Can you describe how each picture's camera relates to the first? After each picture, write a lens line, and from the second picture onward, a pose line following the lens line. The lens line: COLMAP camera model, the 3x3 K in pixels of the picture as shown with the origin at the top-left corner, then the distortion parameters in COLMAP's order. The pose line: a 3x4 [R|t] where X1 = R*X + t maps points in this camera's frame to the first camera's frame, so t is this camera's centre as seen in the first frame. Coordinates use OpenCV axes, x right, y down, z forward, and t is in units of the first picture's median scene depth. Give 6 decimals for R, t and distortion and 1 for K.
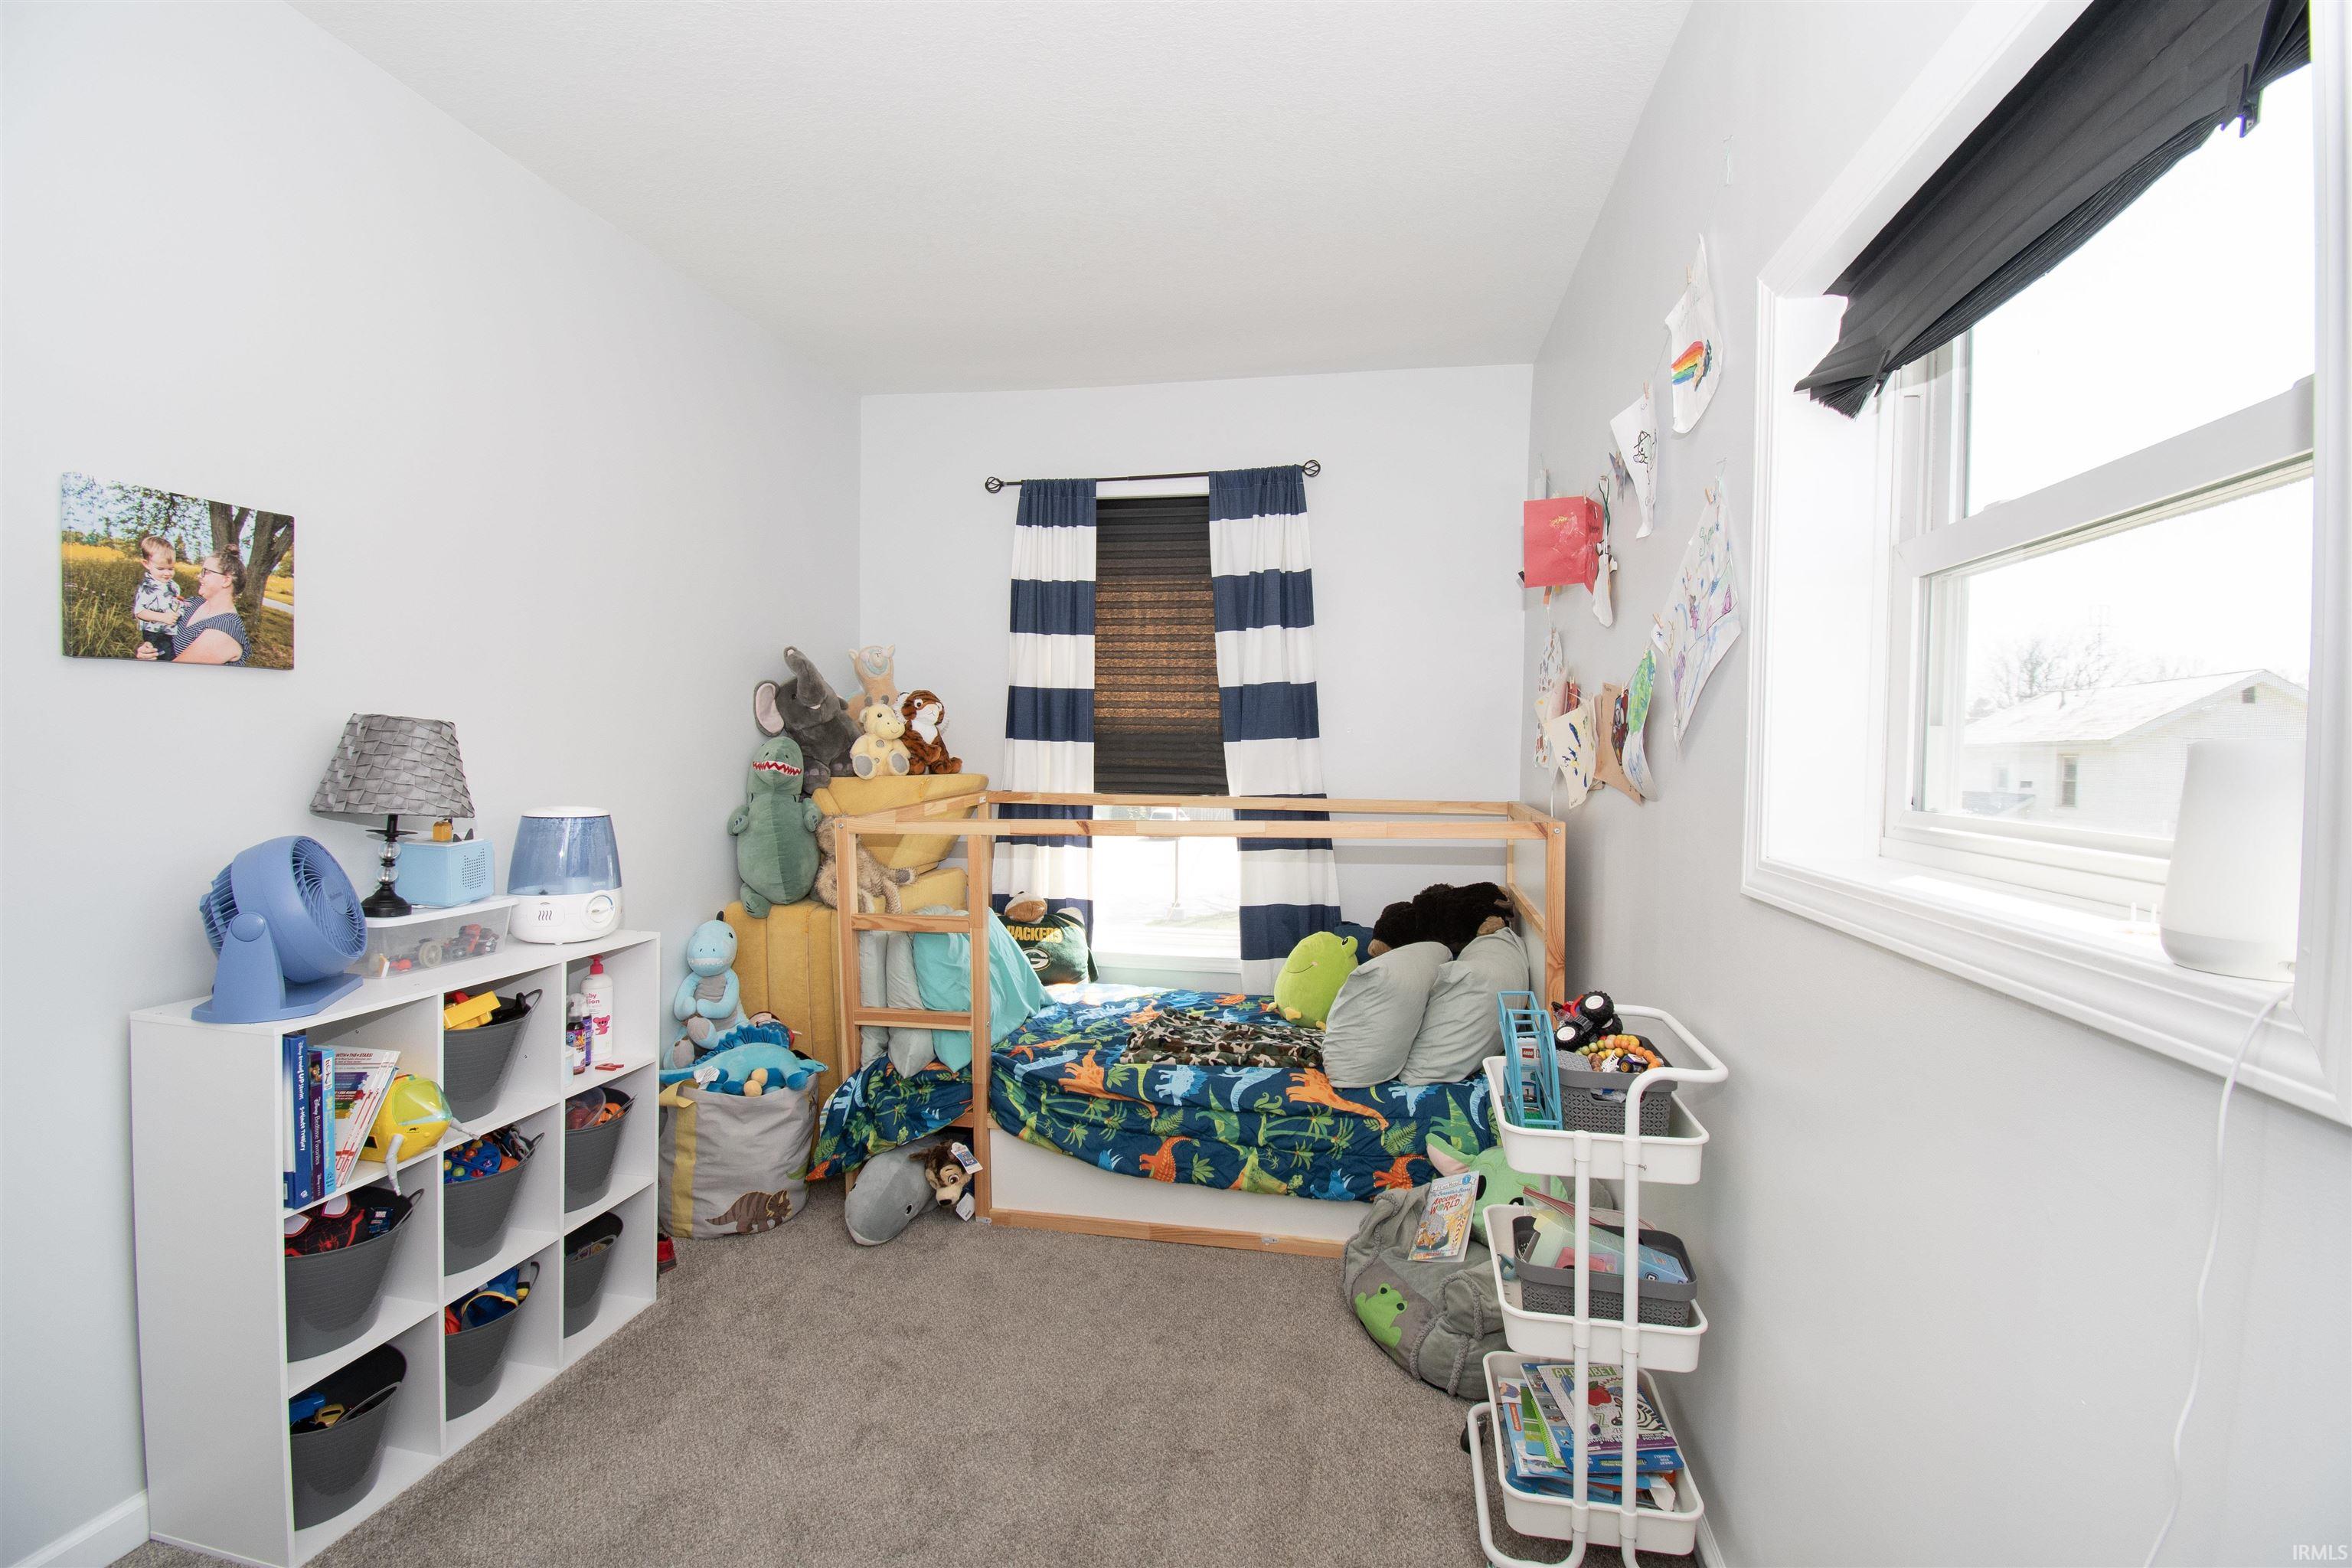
lens RADIAL K [[1037.2, 0, 1176.0], [0, 1037.2, 784.0], [0, 0, 1]] dist [-0.000050, -0.017012]
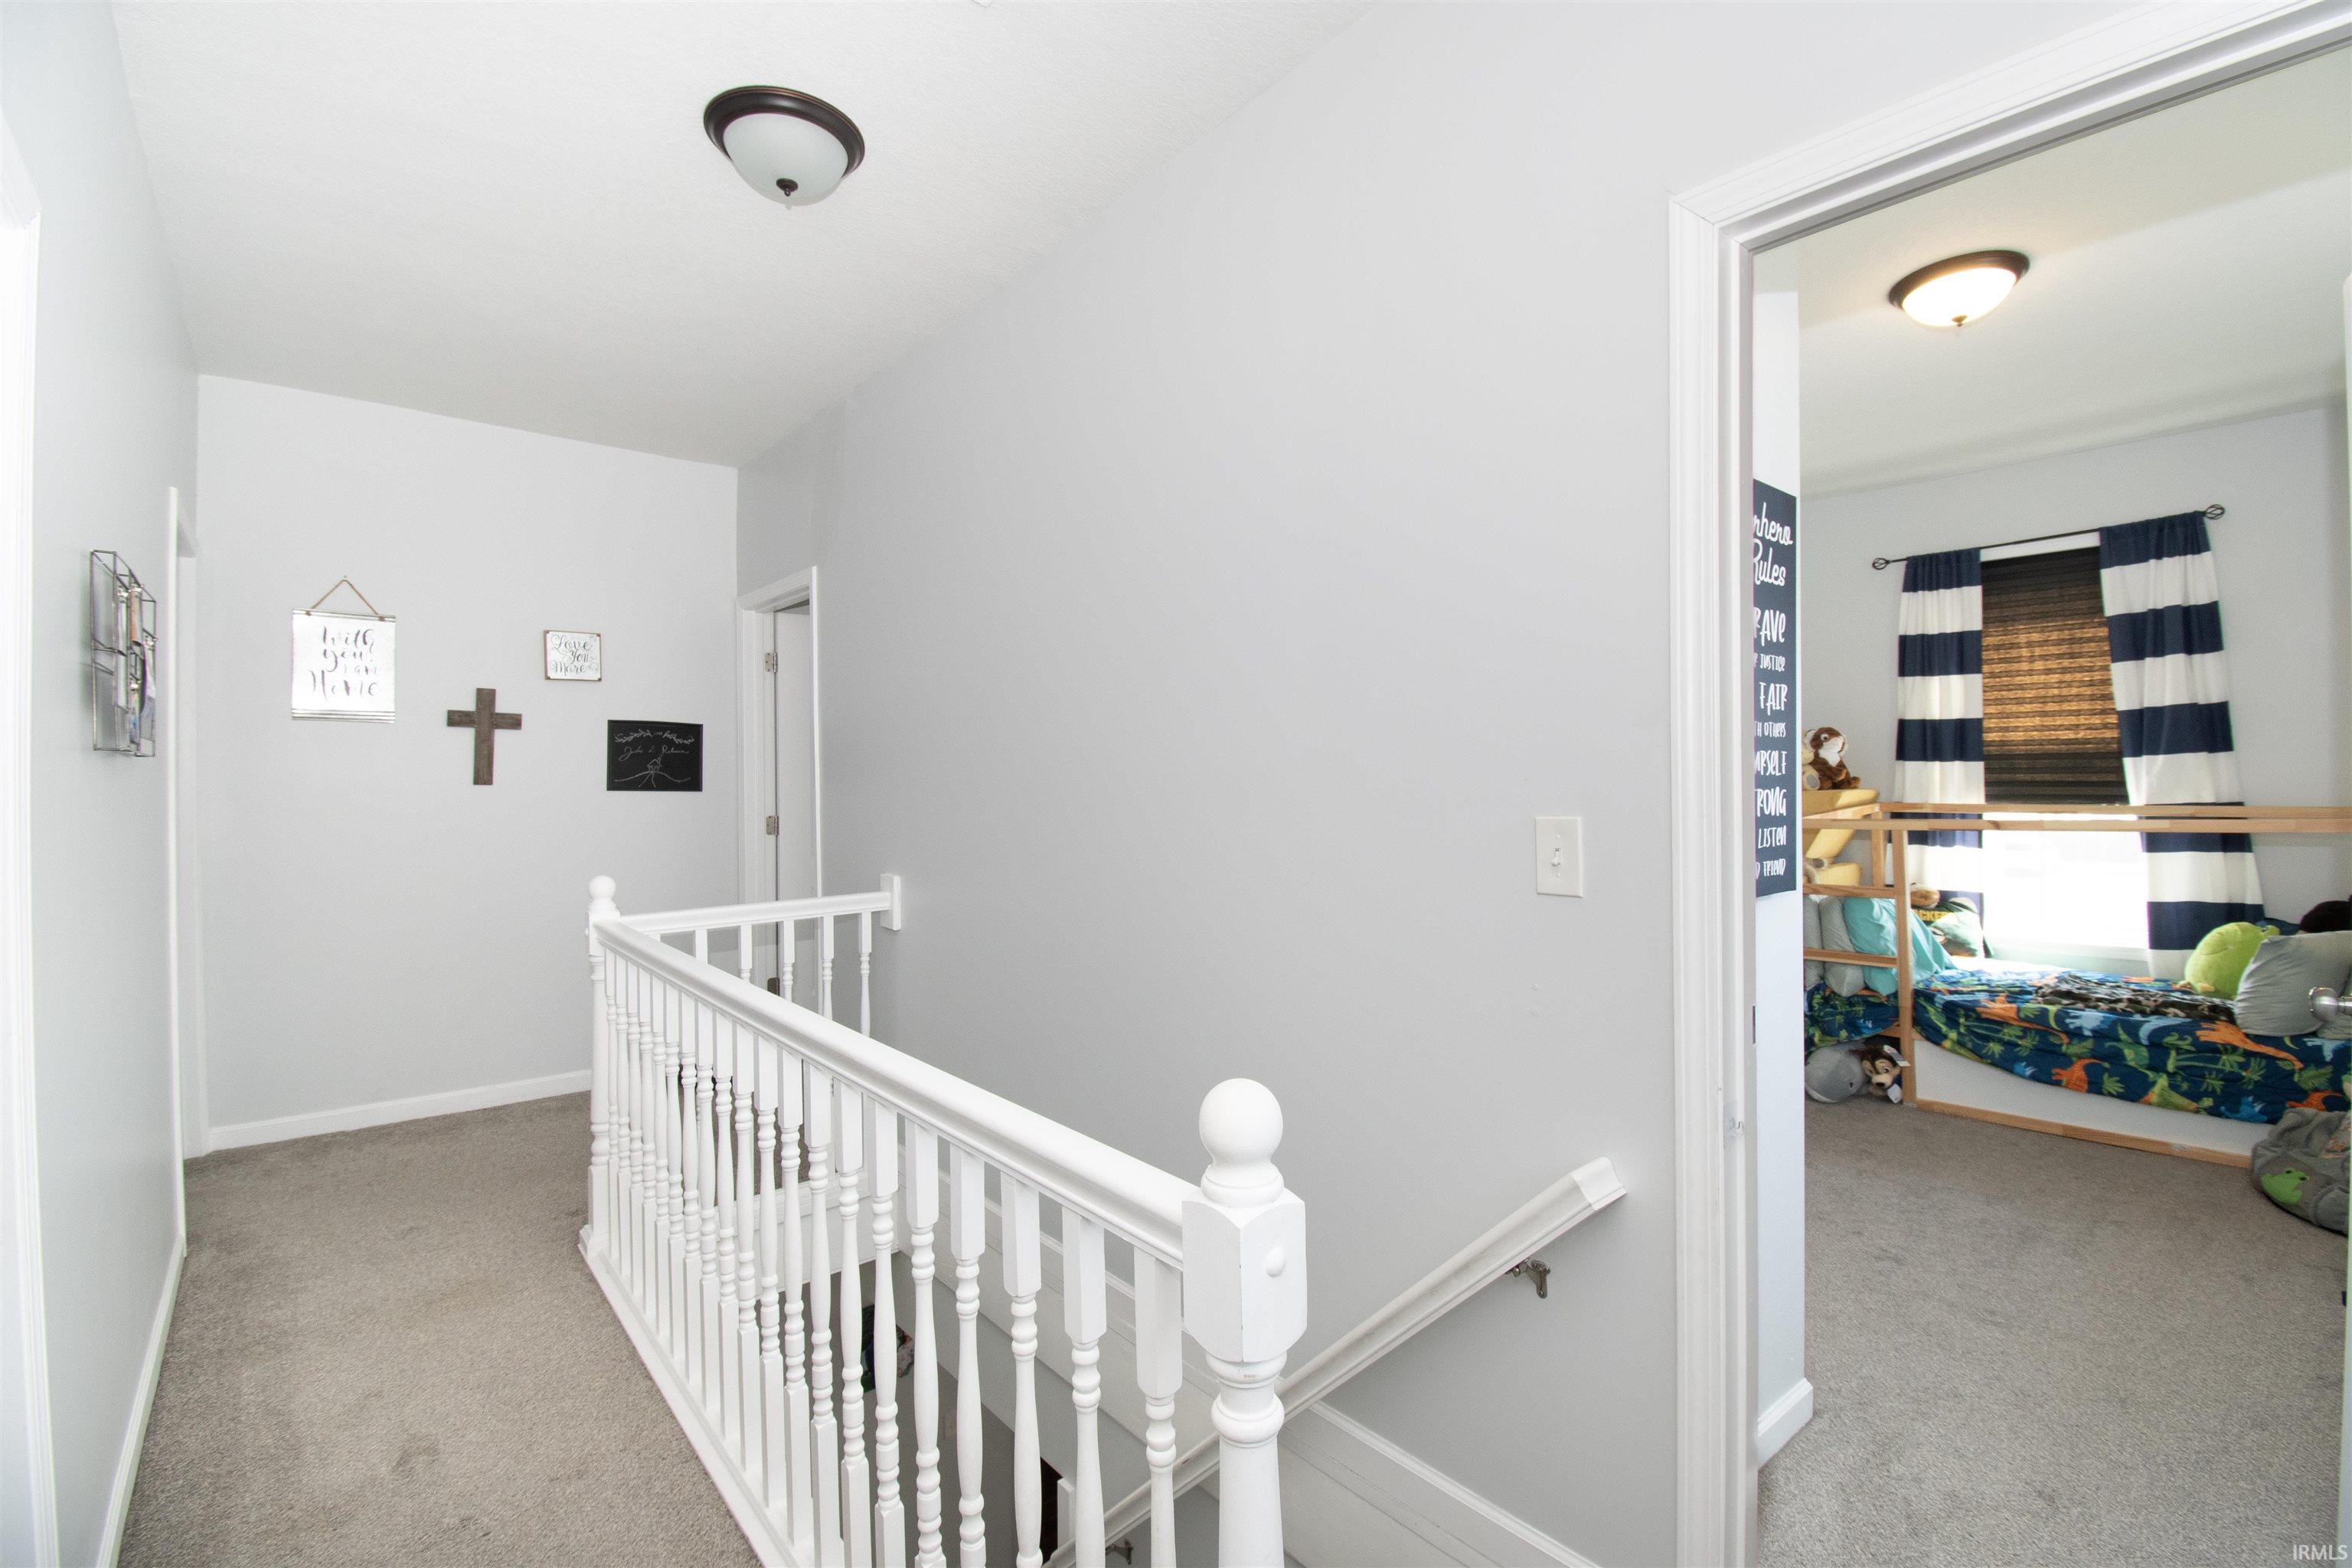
lens RADIAL K [[1037.2, 0, 1176.0], [0, 1037.2, 784.0], [0, 0, 1]] dist [-0.000050, -0.017012]
pose [[0.769825, -0.020826, -0.637915, -0.049871], [0.004354, 0.999616, -0.027381, 0.019886], [0.638240, 0.018301, 0.769620, -0.700465]]
